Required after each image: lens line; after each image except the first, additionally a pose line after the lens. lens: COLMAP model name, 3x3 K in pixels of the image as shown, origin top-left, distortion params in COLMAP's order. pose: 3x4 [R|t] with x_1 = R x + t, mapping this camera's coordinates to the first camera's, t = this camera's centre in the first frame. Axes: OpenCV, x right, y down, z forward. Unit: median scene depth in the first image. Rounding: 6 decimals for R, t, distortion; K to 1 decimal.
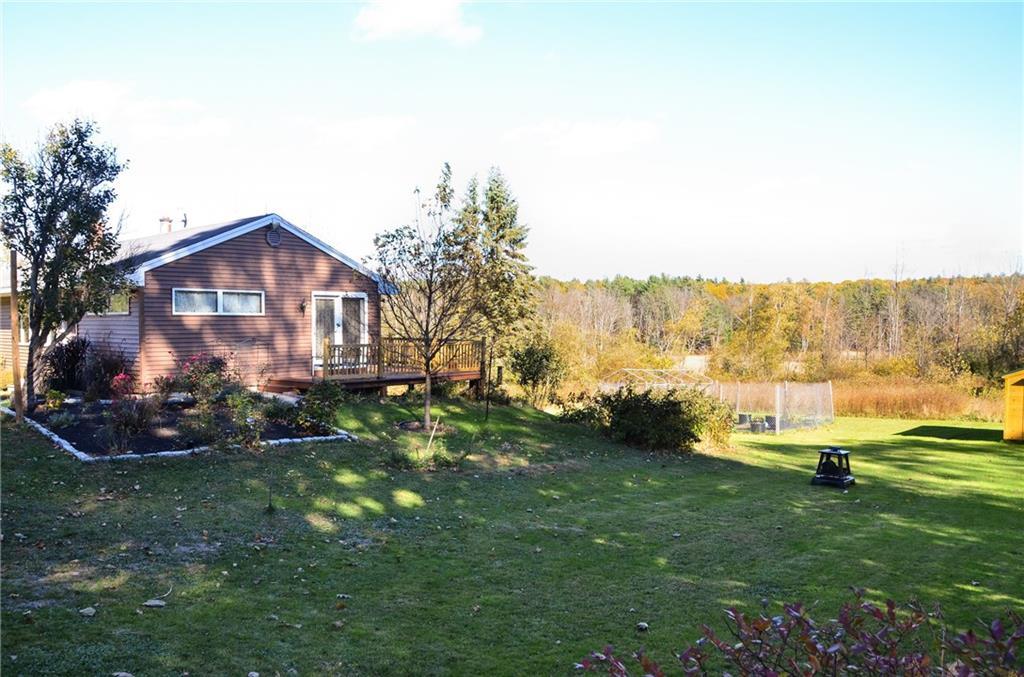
lens RADIAL K [[830.4, 0, 511.8], [0, 830.4, 361.2], [0, 0, 1]] dist [-0.150405, 0.123826]
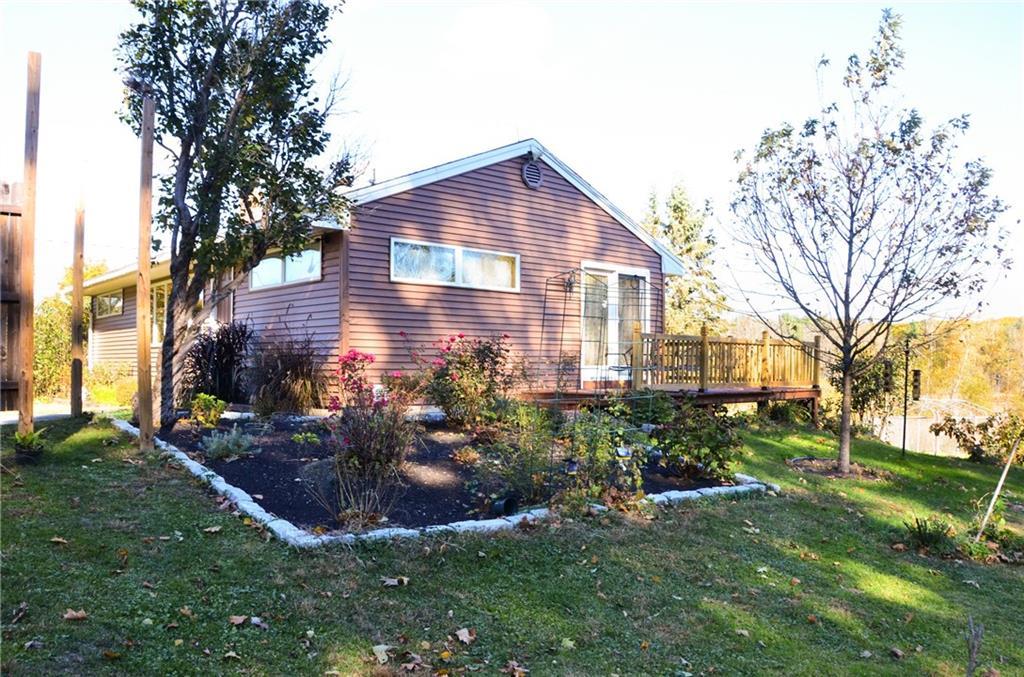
lens RADIAL K [[830.4, 0, 511.8], [0, 830.4, 361.2], [0, 0, 1]] dist [-0.150405, 0.123826]
pose [[0.991109, 0.005291, -0.132944, -0.249235], [-0.012085, 0.998659, -0.050349, 0.034670], [0.132500, 0.051508, 0.989844, 0.405927]]
